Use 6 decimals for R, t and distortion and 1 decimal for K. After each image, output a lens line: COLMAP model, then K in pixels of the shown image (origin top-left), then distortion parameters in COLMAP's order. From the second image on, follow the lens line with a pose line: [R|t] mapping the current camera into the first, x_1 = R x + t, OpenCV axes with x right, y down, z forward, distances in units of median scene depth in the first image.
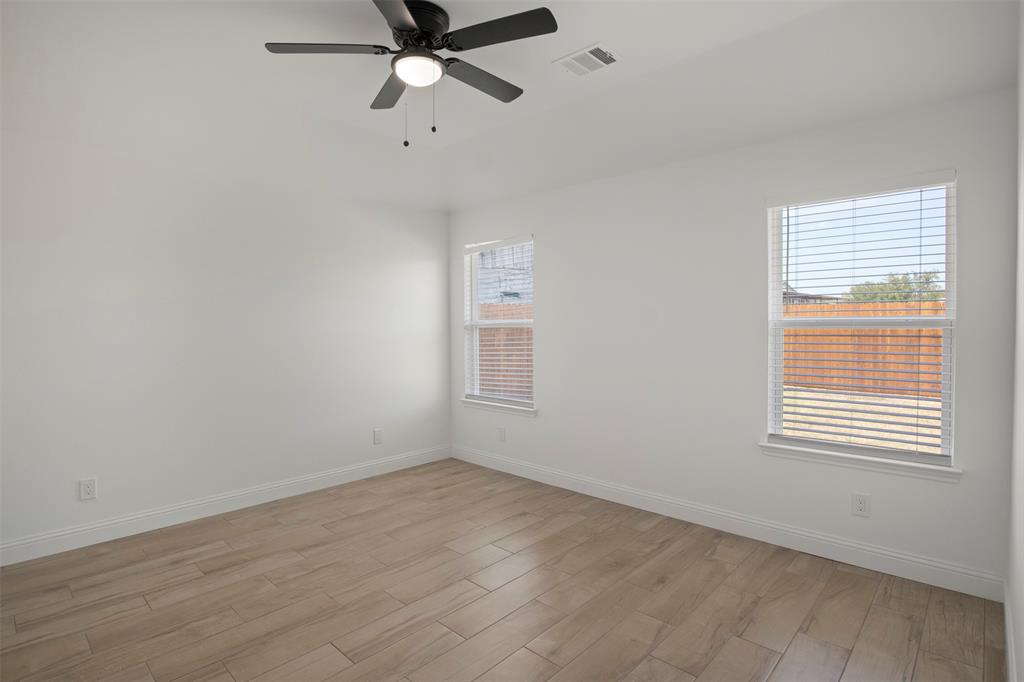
lens RADIAL K [[526.8, 0, 510.6], [0, 526.8, 328.9], [0, 0, 1]] dist [-0.000523, -0.000567]
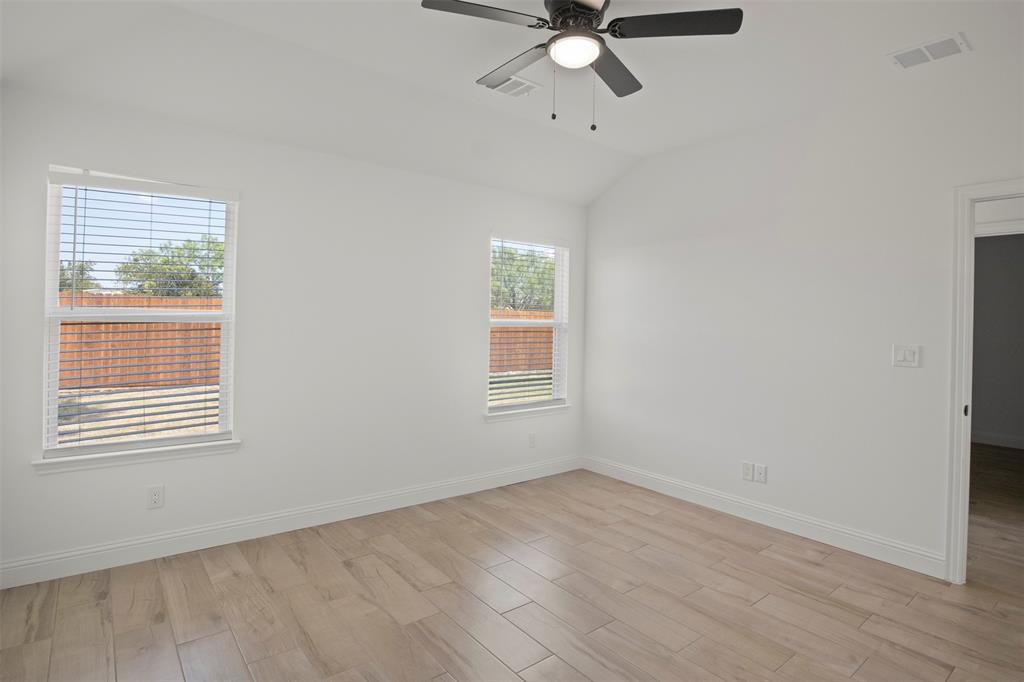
lens RADIAL K [[521.2, 0, 511.9], [0, 521.2, 327.2], [0, 0, 1]] dist [-0.024616, 0.000317]
pose [[0.154231, -0.001145, 0.988034, -0.663654], [-0.013064, 0.999910, 0.003198, -0.012879], [-0.987948, -0.013401, 0.154202, 0.593580]]
